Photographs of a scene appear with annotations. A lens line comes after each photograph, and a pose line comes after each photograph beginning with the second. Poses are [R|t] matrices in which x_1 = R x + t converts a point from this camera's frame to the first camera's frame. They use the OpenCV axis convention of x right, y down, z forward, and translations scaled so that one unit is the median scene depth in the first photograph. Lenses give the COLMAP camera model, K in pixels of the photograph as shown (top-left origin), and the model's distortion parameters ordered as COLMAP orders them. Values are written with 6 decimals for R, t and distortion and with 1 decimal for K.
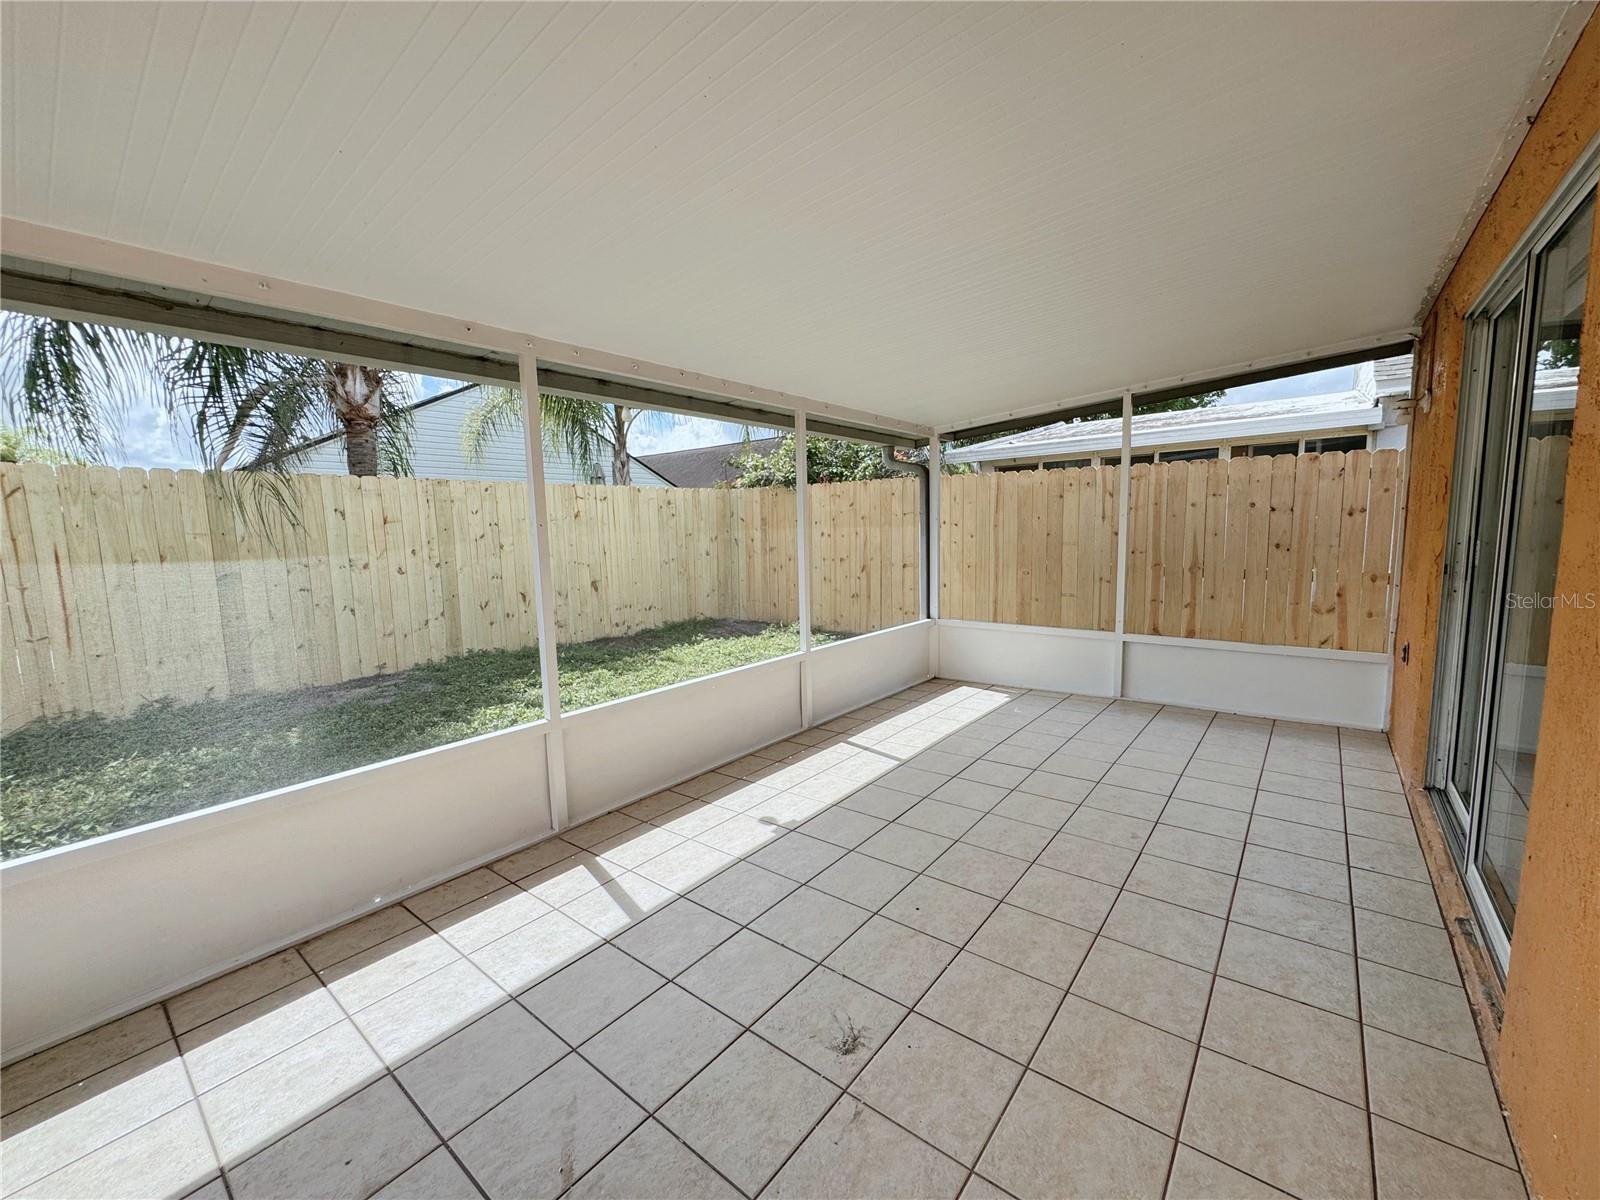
lens RADIAL K [[639.3, 0, 800.4], [0, 639.3, 601.7], [0, 0, 1]] dist [-0.000090, 0.000755]
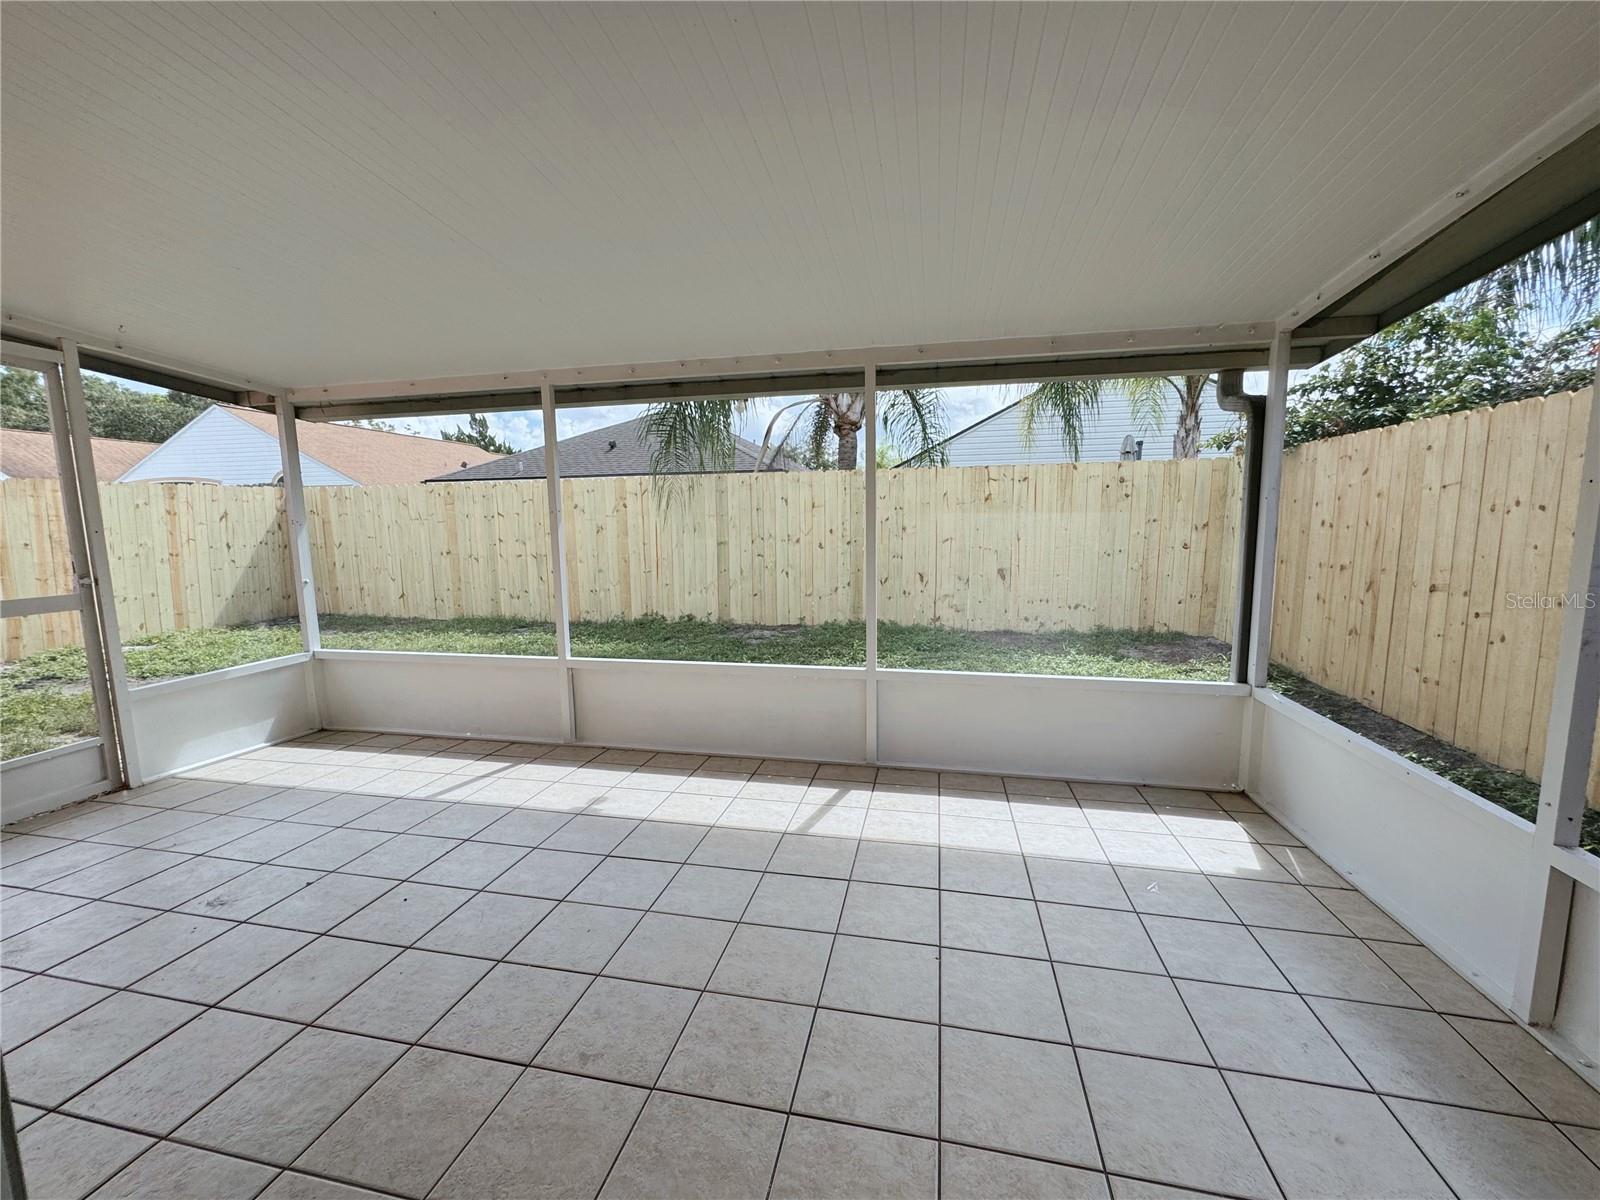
lens RADIAL K [[639.3, 0, 801.6], [0, 639.3, 604.9], [0, 0, 1]] dist [-0.000090, 0.000755]
pose [[0.444573, 0.128512, -0.886476, 0.498797], [-0.102808, 0.990435, 0.092024, -0.046364], [0.889823, 0.050225, 0.453533, 0.420852]]
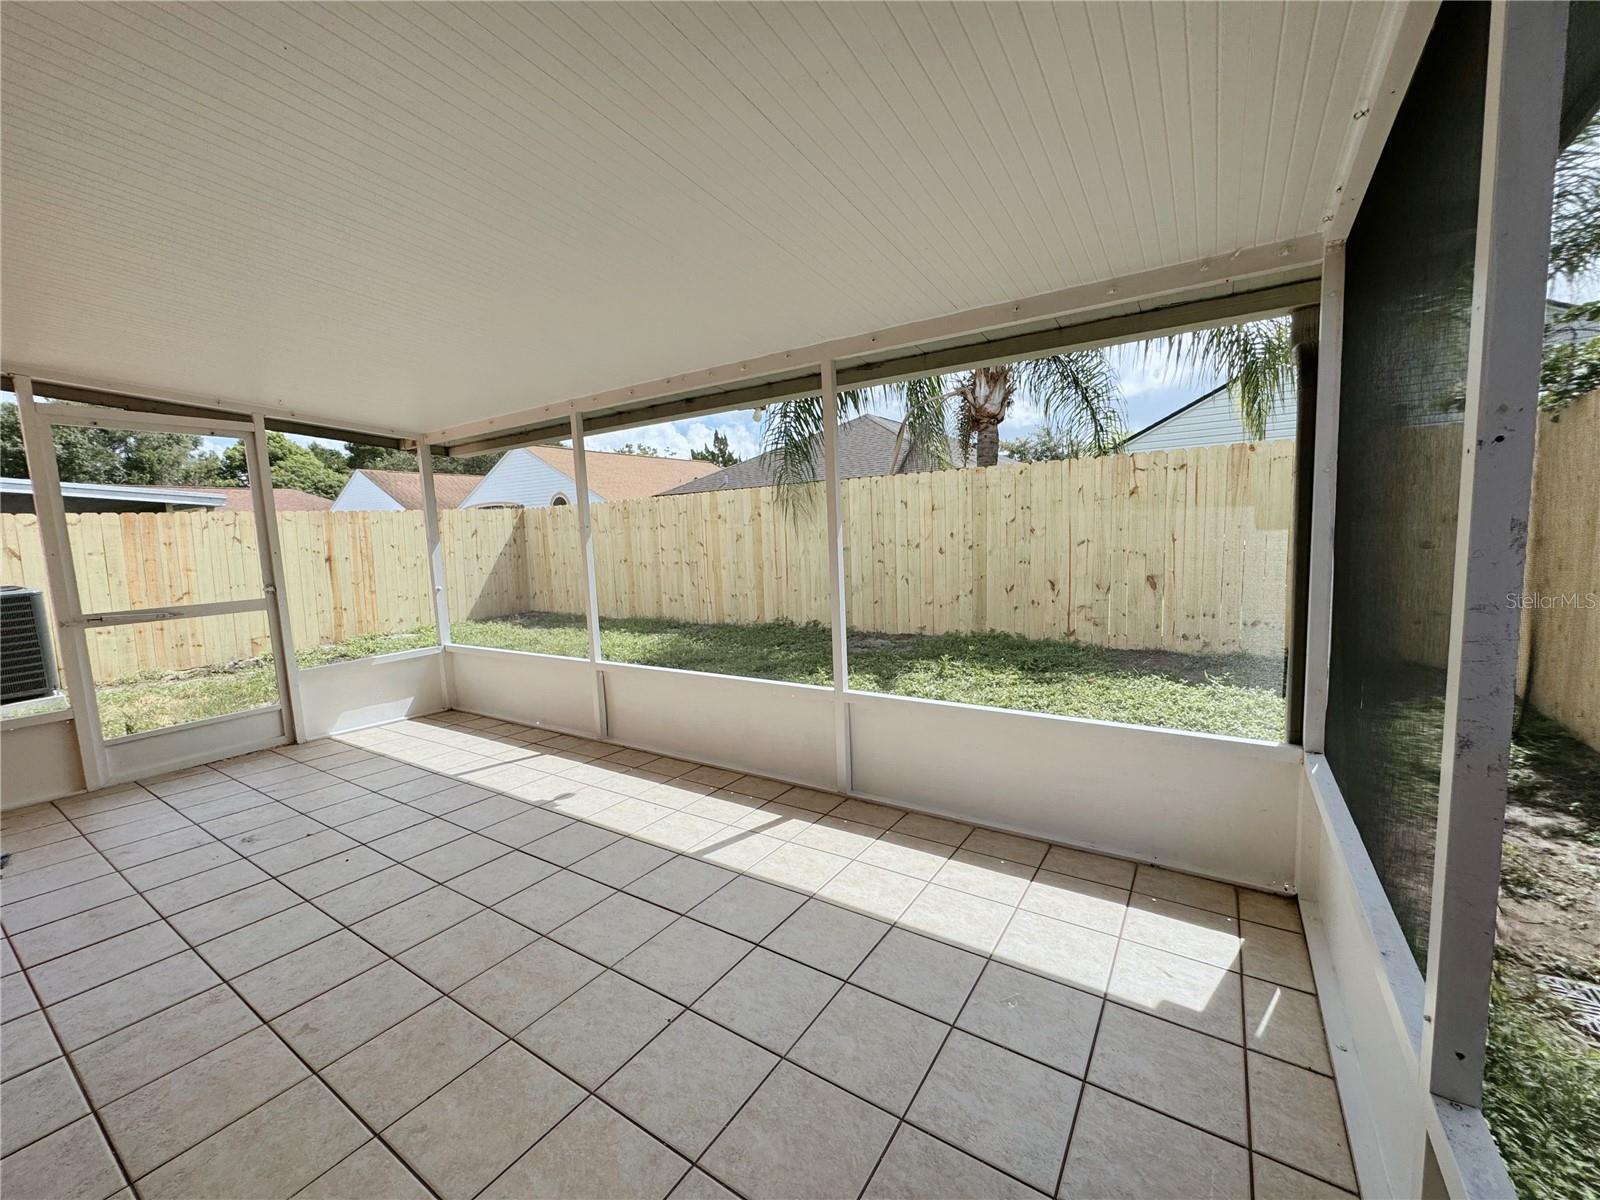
lens RADIAL K [[639.3, 0, 807.0], [0, 639.3, 601.7], [0, 0, 1]] dist [-0.000090, 0.000755]
pose [[0.093635, 0.126511, -0.987536, 0.532996], [-0.080766, 0.989590, 0.119116, -0.078237], [0.992325, 0.068606, 0.102878, 0.668319]]
